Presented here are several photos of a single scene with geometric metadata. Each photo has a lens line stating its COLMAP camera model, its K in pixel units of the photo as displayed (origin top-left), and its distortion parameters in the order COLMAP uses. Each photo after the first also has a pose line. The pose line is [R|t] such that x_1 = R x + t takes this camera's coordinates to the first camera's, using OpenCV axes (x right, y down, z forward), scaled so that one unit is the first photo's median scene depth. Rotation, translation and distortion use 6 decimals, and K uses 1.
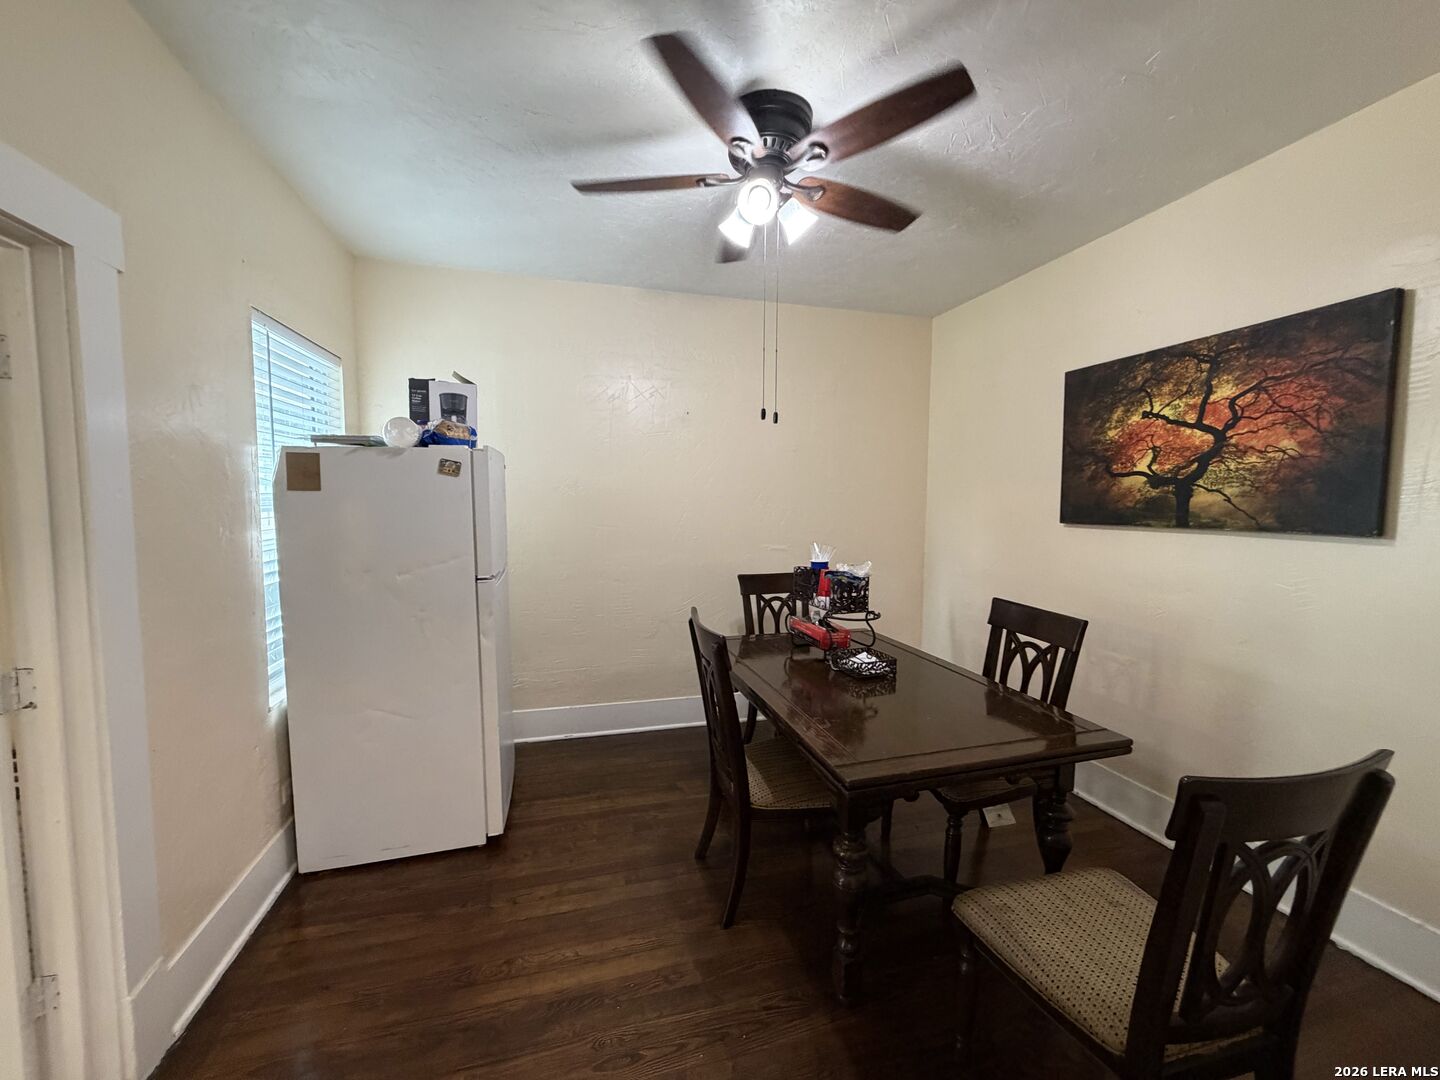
lens RADIAL K [[578.5, 0, 714.4], [0, 578.5, 541.5], [0, 0, 1]] dist [-0.000451, -0.000131]
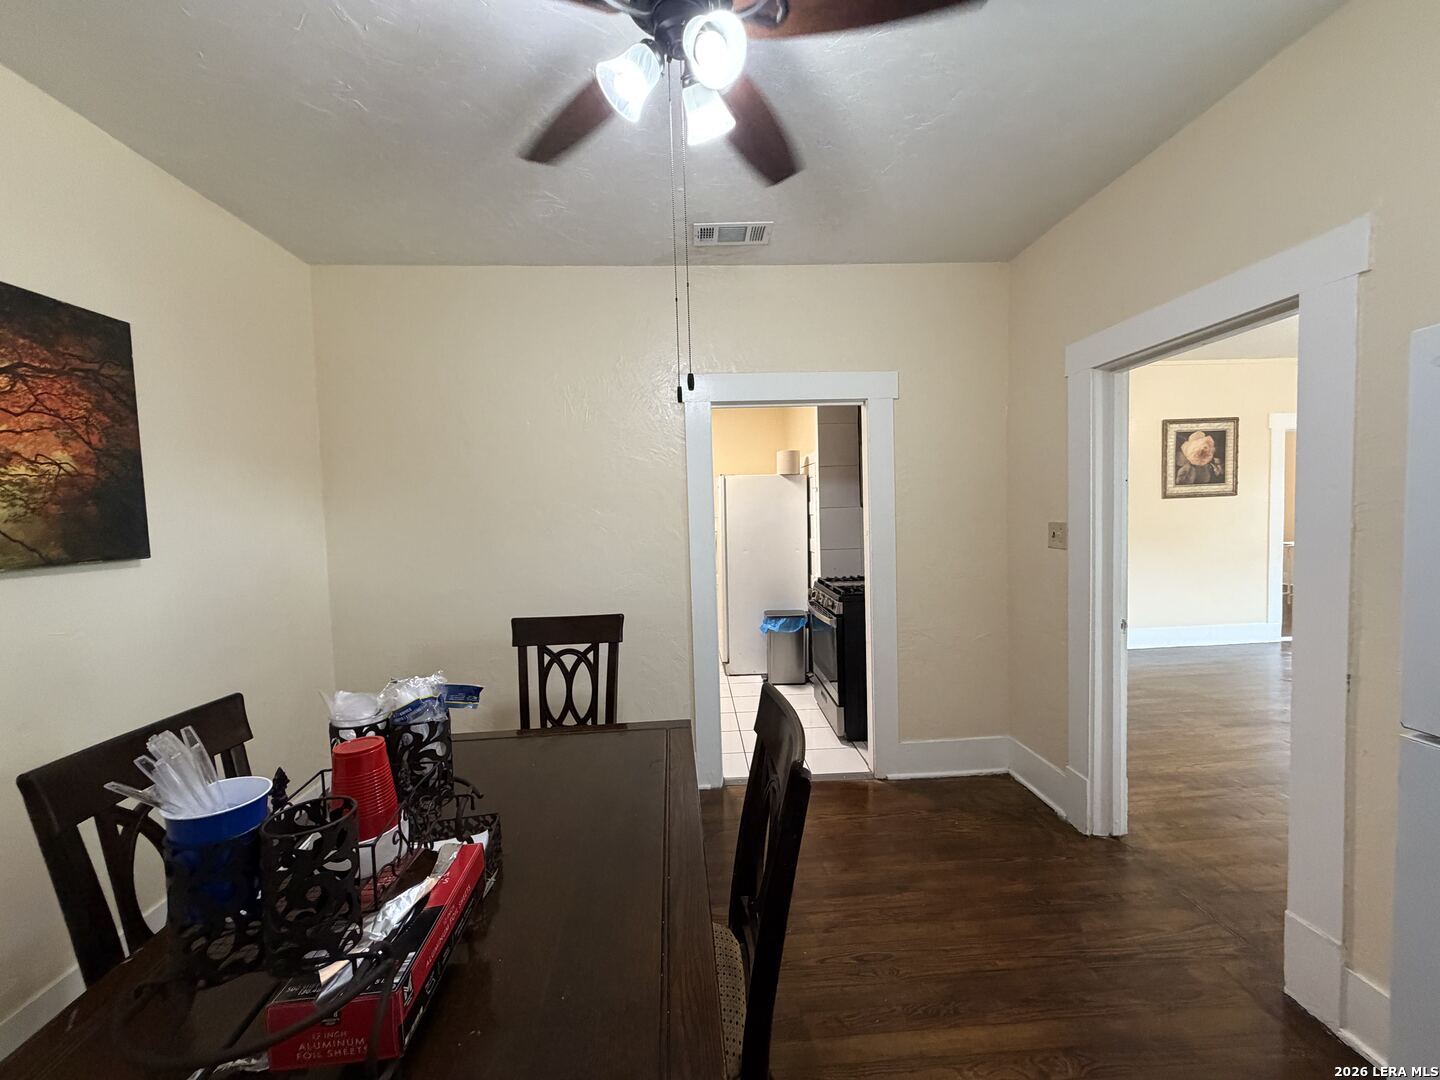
lens RADIAL K [[578.5, 0, 714.4], [0, 578.5, 541.5], [0, 0, 1]] dist [-0.000451, -0.000131]
pose [[-0.978087, 0.010787, 0.207916, -0.074831], [0.038192, 0.991006, 0.128249, -0.118903], [-0.204663, 0.133379, -0.969703, 1.611506]]
